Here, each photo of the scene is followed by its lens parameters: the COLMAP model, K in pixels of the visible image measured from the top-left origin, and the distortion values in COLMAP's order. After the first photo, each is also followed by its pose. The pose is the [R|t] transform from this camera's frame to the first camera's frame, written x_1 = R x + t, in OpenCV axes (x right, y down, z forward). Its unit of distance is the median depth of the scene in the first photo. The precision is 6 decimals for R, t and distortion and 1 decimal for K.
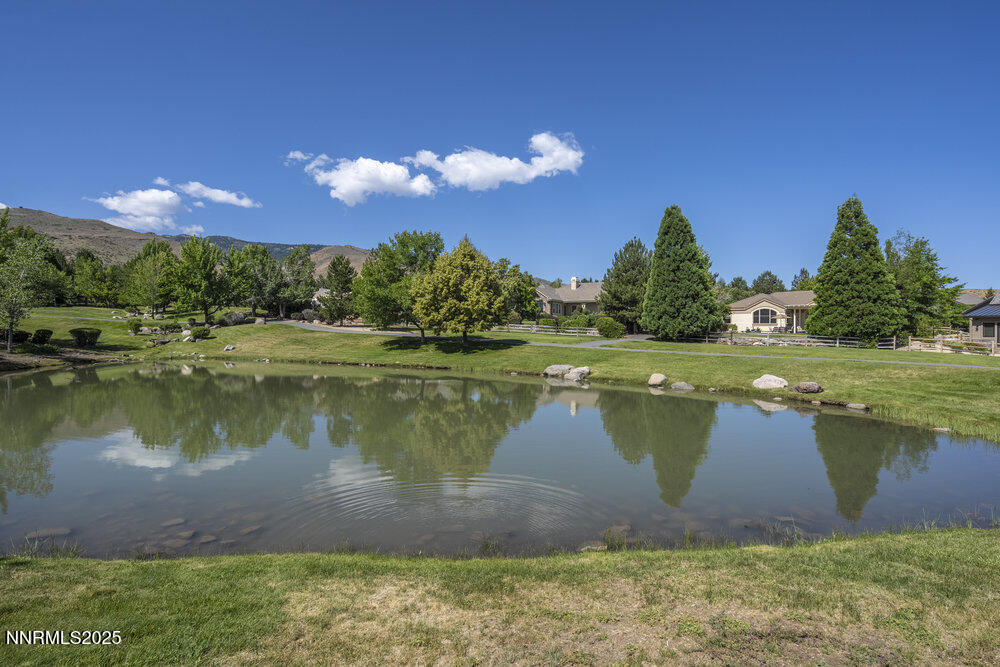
lens RADIAL K [[512.6, 0, 499.9], [0, 512.6, 331.7], [0, 0, 1]] dist [-0.001898, -0.000056]
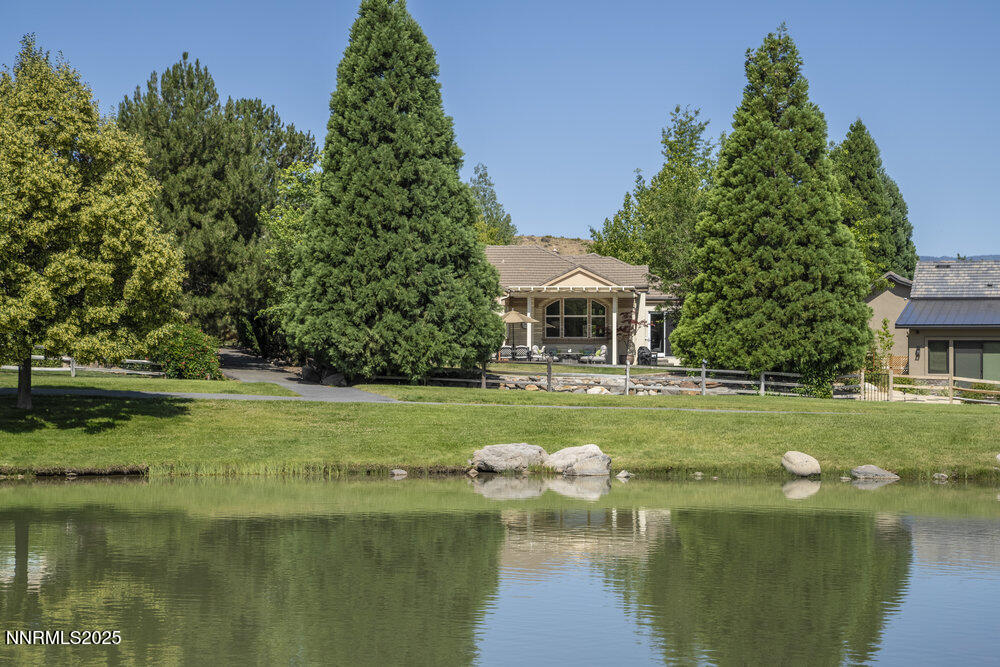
lens RADIAL K [[2113.2, 0, 500.1], [0, 2113.2, 333.2], [0, 0, 1]] dist [0.509388, 0.000000]
pose [[0.724842, 0.010845, 0.688829, -0.664820], [-0.000862, 0.999890, -0.014834, 0.004139], [-0.688914, 0.010158, 0.724772, -0.092698]]
